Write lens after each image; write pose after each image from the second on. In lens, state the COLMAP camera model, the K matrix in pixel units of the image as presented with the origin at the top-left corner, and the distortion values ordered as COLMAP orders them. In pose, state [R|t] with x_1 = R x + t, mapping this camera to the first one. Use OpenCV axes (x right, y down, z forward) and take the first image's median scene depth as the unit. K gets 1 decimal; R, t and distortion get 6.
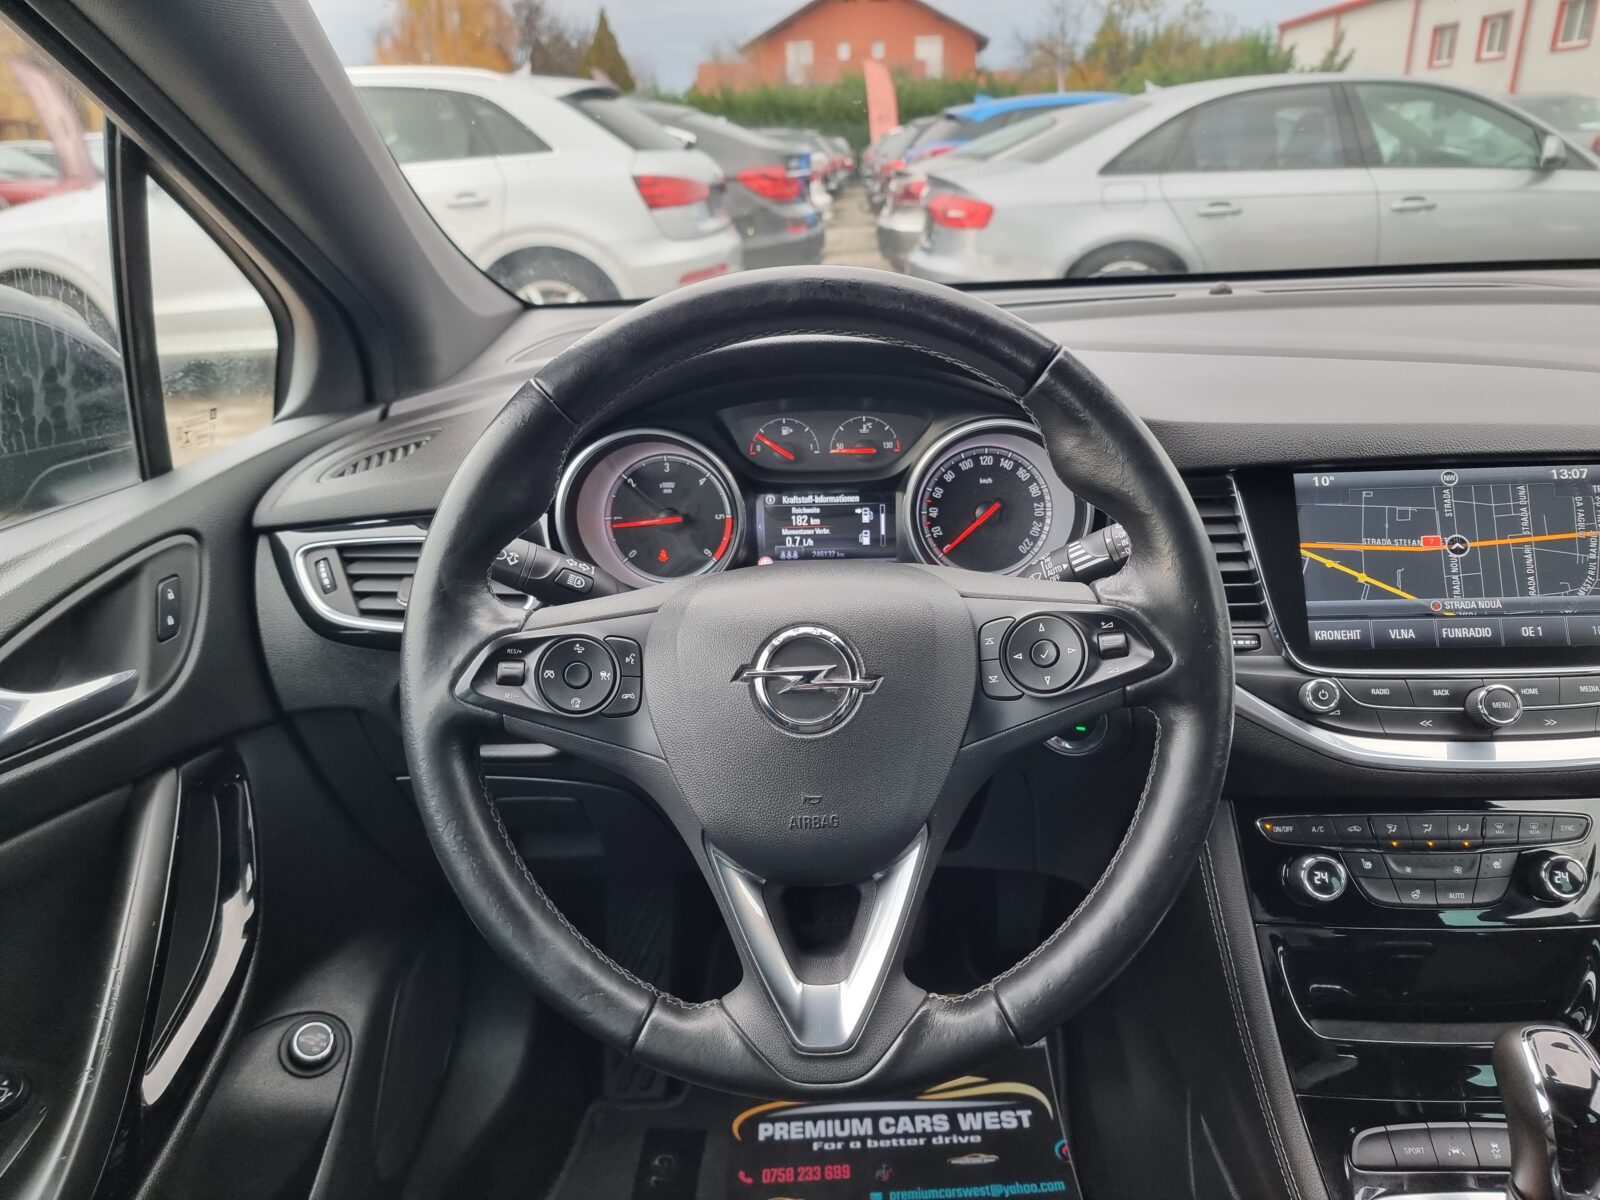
lens RADIAL K [[1134.5, 0, 808.6], [0, 1134.5, 607.9], [0, 0, 1]] dist [0.036002, -0.006881]
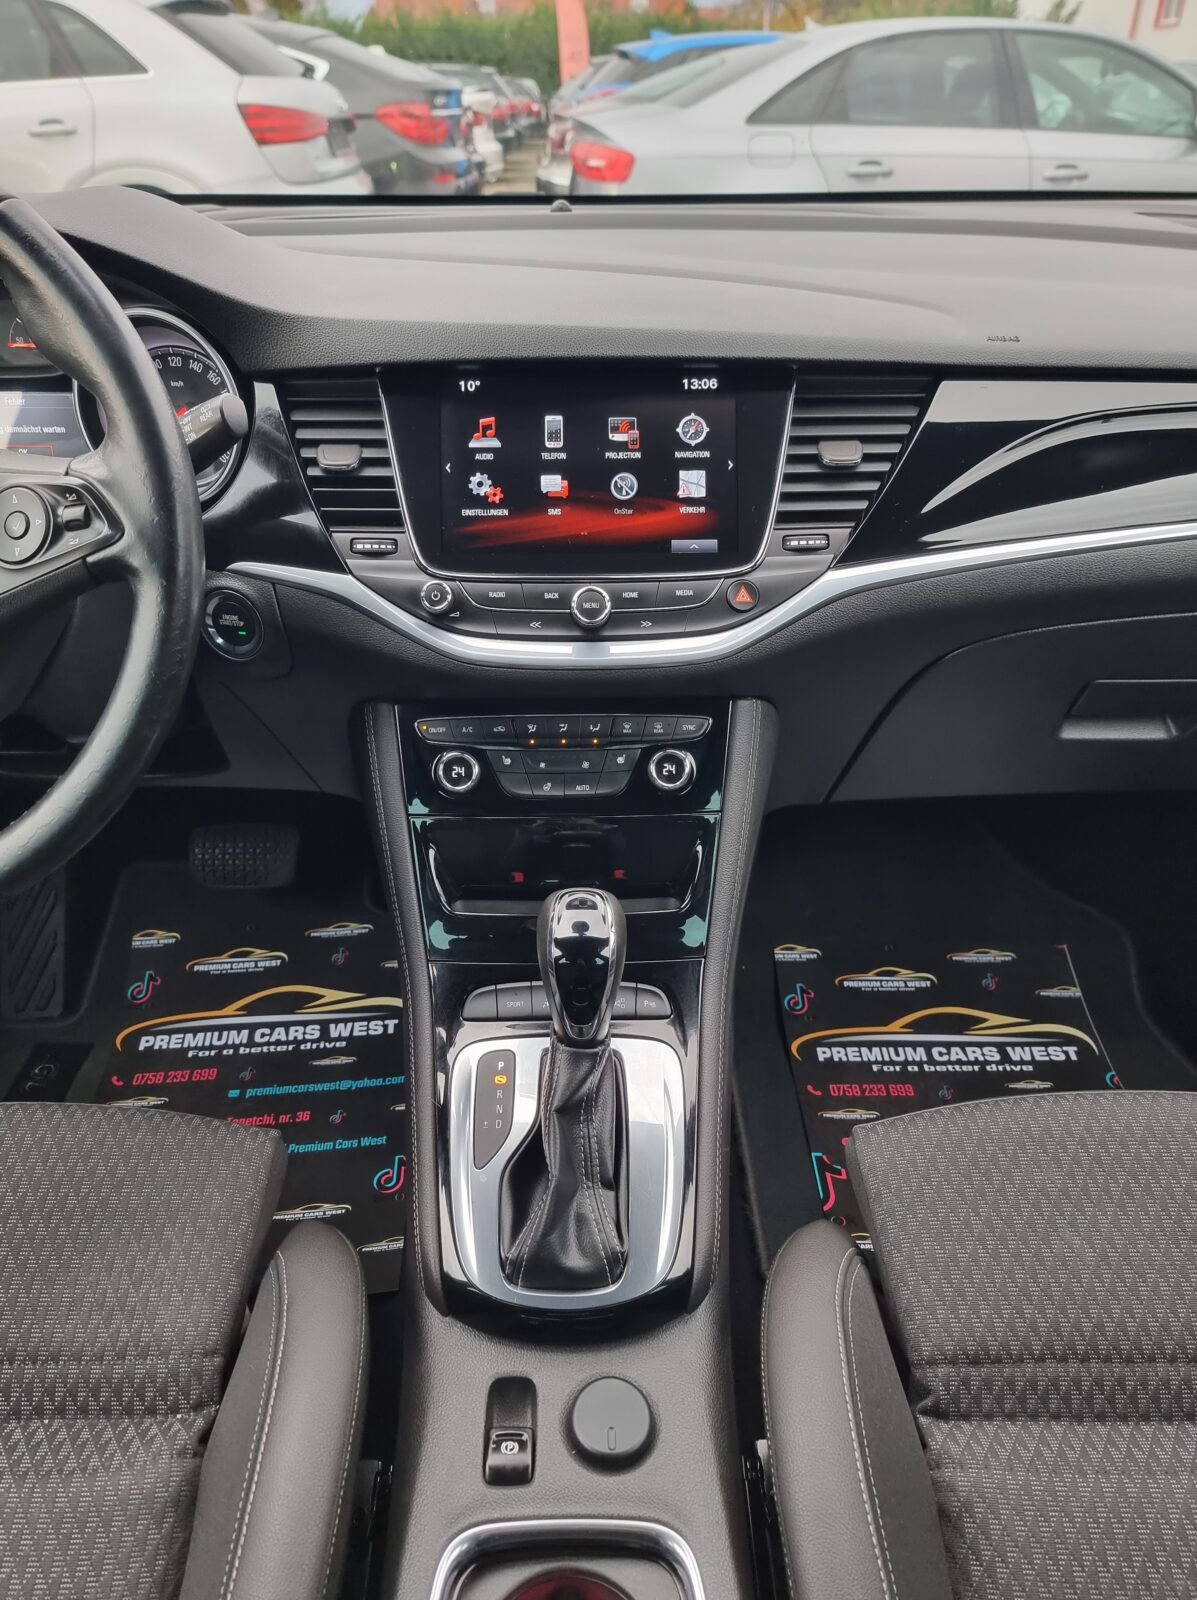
lens RADIAL K [[1124.8, 0, 580.5], [0, 1124.8, 798.8], [0, 0, 1]] dist [0.065160, -0.059811]
pose [[0.998015, -0.000112, 0.062973, 0.441267], [-0.010551, 0.985566, 0.168964, 0.071115], [-0.062083, -0.169293, 0.983609, -0.049876]]
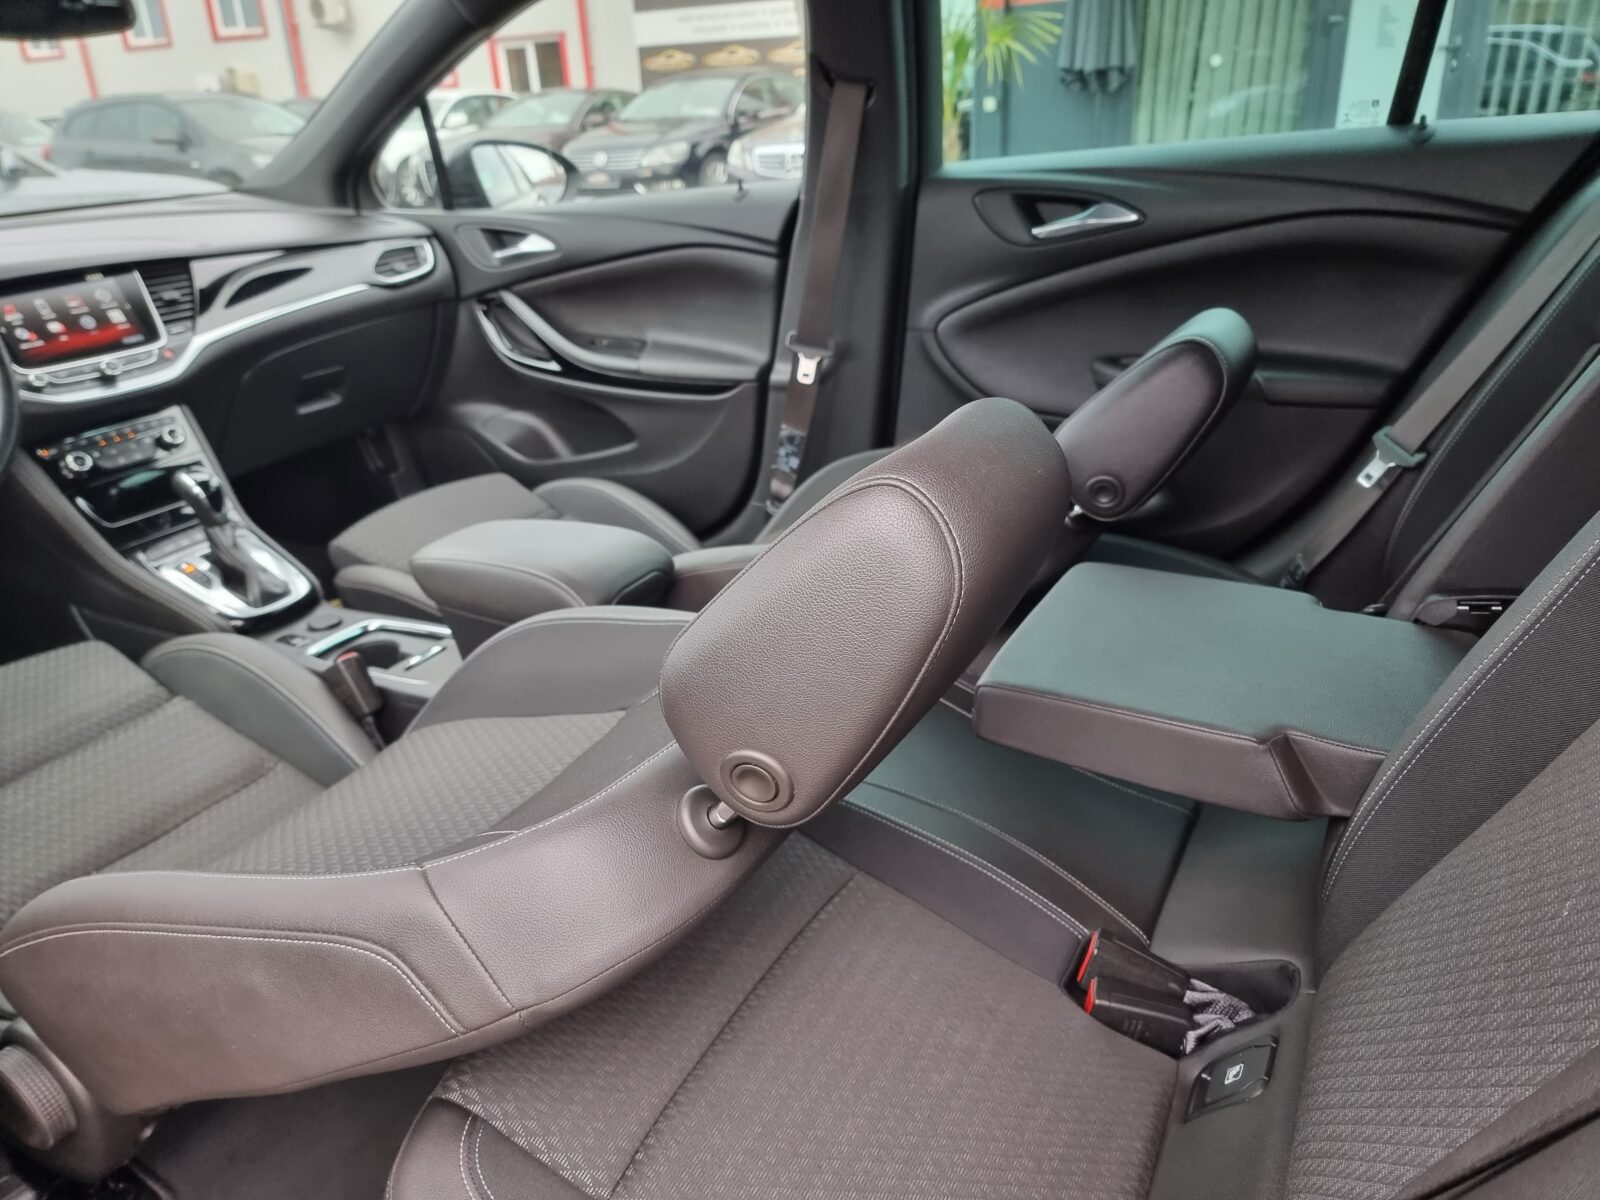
lens RADIAL K [[1110.2, 0, 831.7], [0, 1110.2, 652.5], [0, 0, 1]] dist [0.004965, 0.001105]
pose [[0.419782, -0.386964, 0.821000, -0.784665], [0.357523, 0.901924, 0.242303, 0.506548], [-0.834242, 0.191812, 0.516960, -1.159701]]
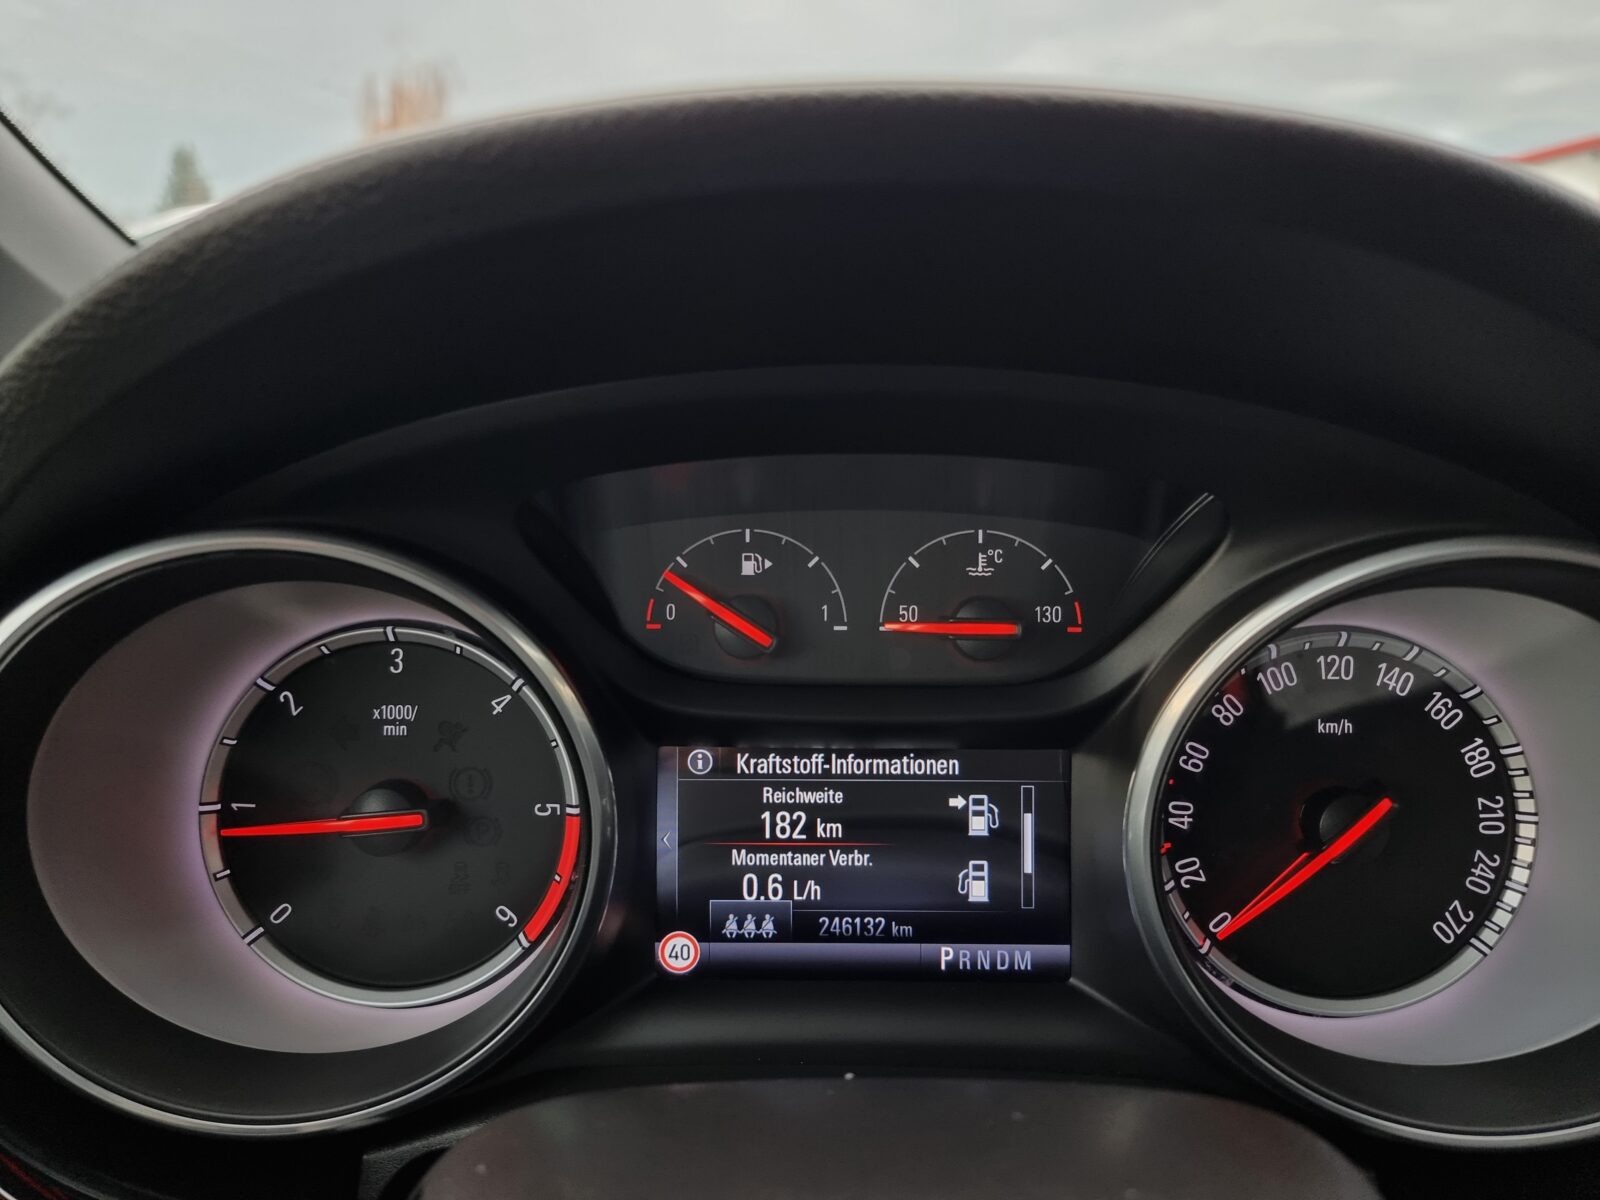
lens RADIAL K [[1152.5, 0, 800.4], [0, 1152.5, 613.8], [0, 0, 1]] dist [0.006397, -0.003154]
pose [[0.998112, 0.029449, 0.053897, -0.023463], [-0.022102, 0.990982, -0.132161, -0.094638], [-0.057303, 0.130720, 0.989762, 0.650807]]
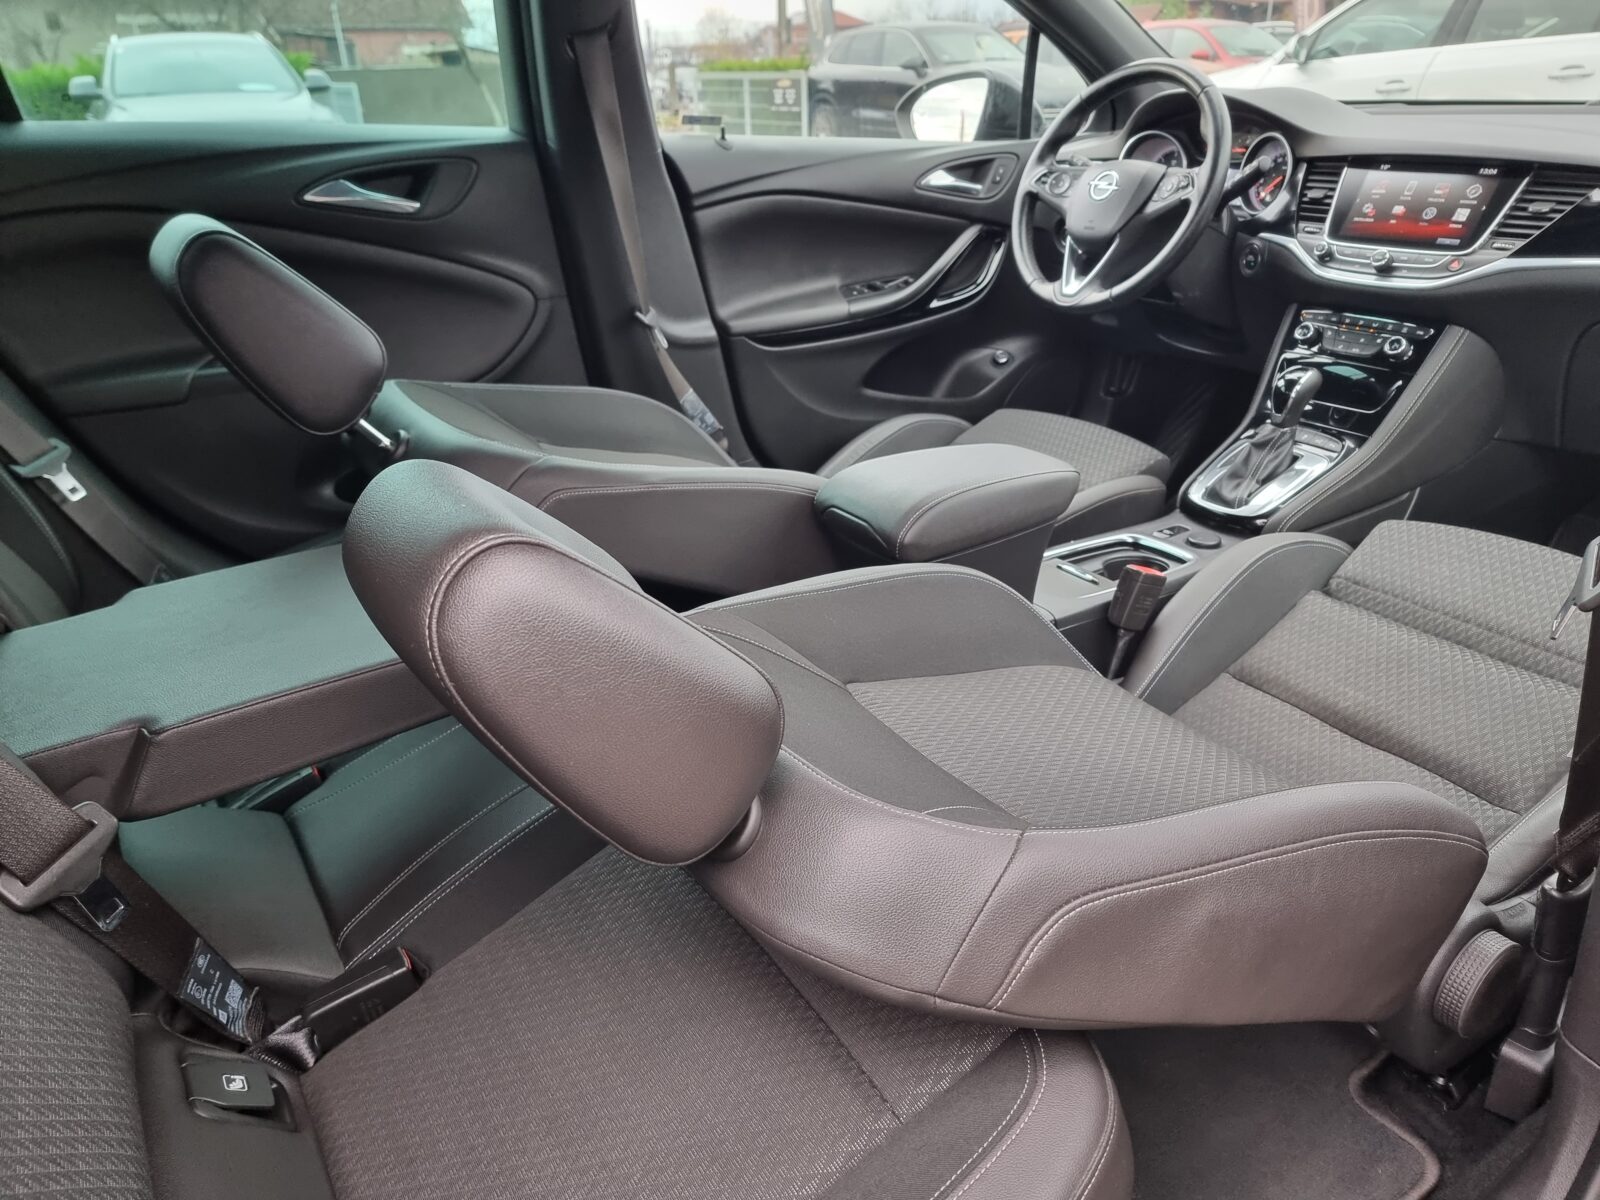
lens RADIAL K [[1135.3, 0, 797.8], [0, 1135.3, 583.3], [0, 0, 1]] dist [0.056769, -0.057555]
pose [[0.587140, 0.342314, -0.733545, 1.574600], [-0.290255, 0.934957, 0.203980, 0.487941], [0.755658, 0.093150, 0.648309, -1.181558]]
